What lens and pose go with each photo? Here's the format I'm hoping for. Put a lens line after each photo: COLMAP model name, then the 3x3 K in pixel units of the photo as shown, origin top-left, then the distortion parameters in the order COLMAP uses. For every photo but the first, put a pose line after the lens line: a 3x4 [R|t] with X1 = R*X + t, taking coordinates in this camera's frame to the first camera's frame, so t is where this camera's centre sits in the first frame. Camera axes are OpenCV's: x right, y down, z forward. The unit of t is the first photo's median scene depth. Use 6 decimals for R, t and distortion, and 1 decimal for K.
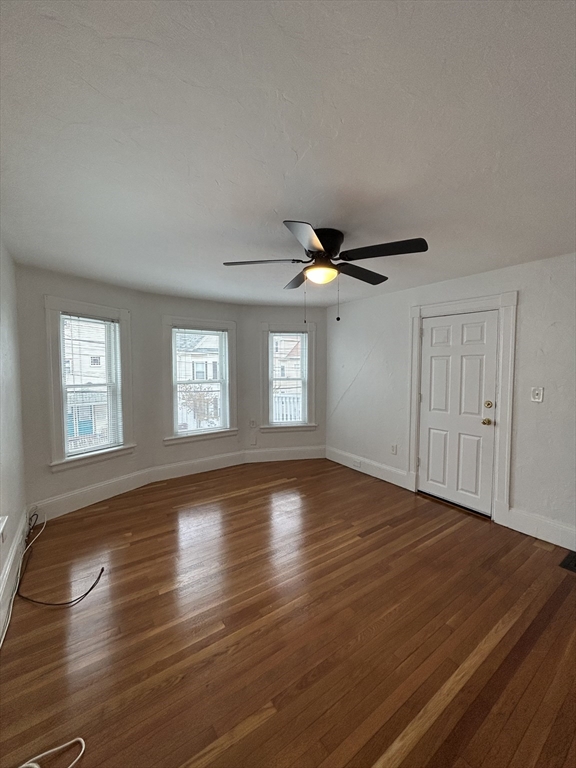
lens RADIAL K [[307.9, 0, 286.5], [0, 307.9, 385.6], [0, 0, 1]] dist [-0.001364, 0.000933]
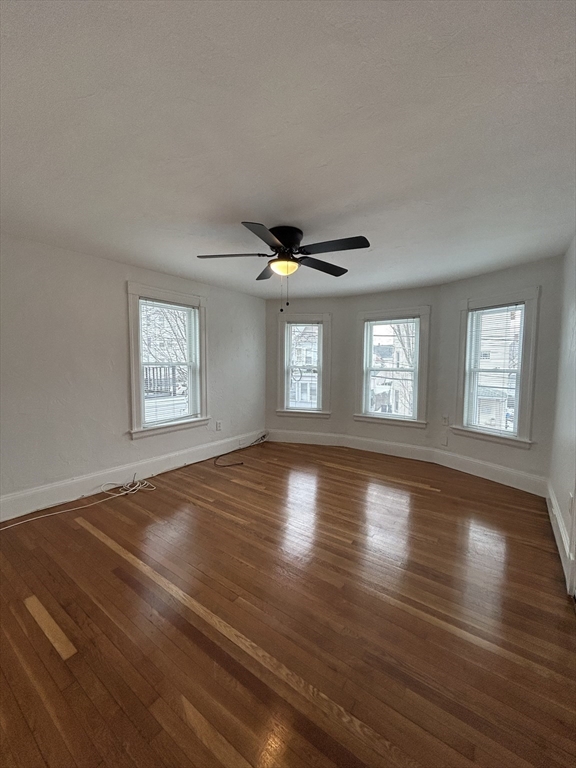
lens RADIAL K [[307.9, 0, 287.1], [0, 307.9, 384.2], [0, 0, 1]] dist [-0.001364, 0.000933]
pose [[0.322151, 0.074250, -0.943772, 0.651113], [-0.065820, 0.996264, 0.055912, 0.003748], [0.944397, 0.044107, 0.325834, 0.348205]]
